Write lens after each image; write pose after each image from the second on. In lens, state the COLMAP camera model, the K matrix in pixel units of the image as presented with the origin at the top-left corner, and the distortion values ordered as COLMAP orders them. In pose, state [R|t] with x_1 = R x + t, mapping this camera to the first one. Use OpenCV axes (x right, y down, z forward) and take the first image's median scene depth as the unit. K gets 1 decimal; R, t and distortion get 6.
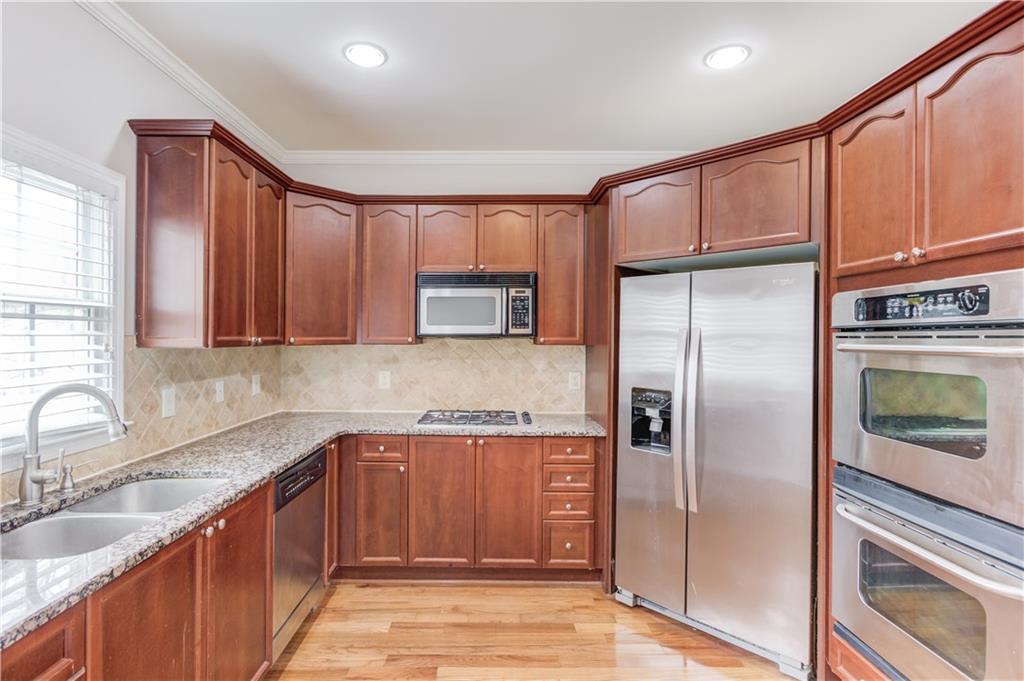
lens RADIAL K [[495.3, 0, 510.4], [0, 495.3, 334.3], [0, 0, 1]] dist [-0.003902, 0.000158]
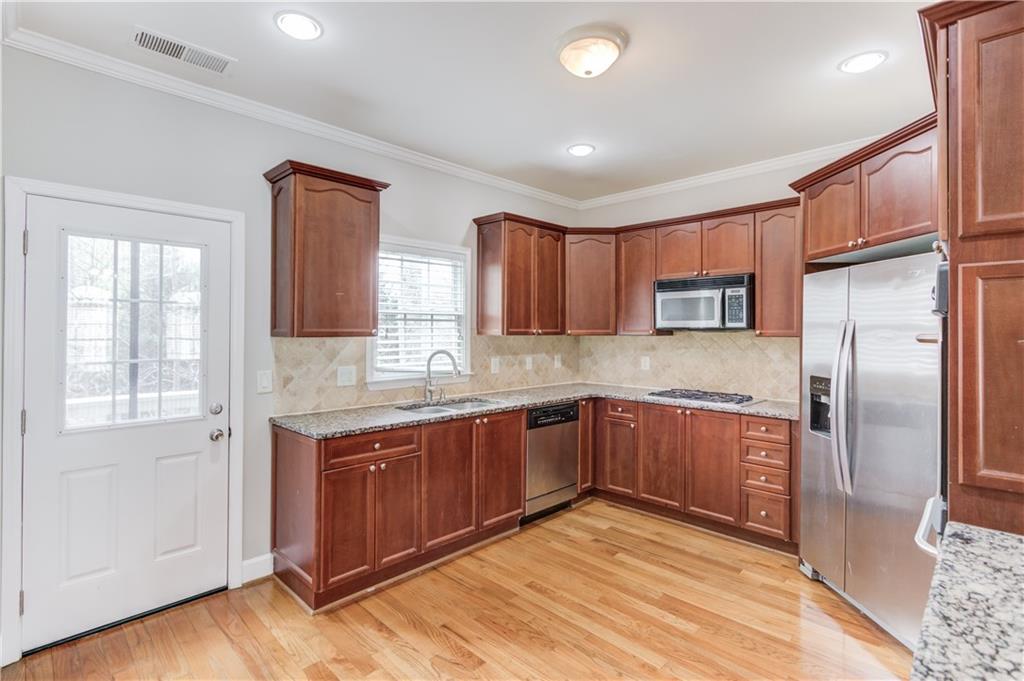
lens RADIAL K [[481.1, 0, 514.7], [0, 481.1, 327.3], [0, 0, 1]] dist [0.000561, 0.000649]
pose [[0.728922, -0.006700, -0.684564, 0.456251], [0.002996, 0.999974, -0.006596, 0.006558], [0.684590, 0.002757, 0.728923, -0.193778]]
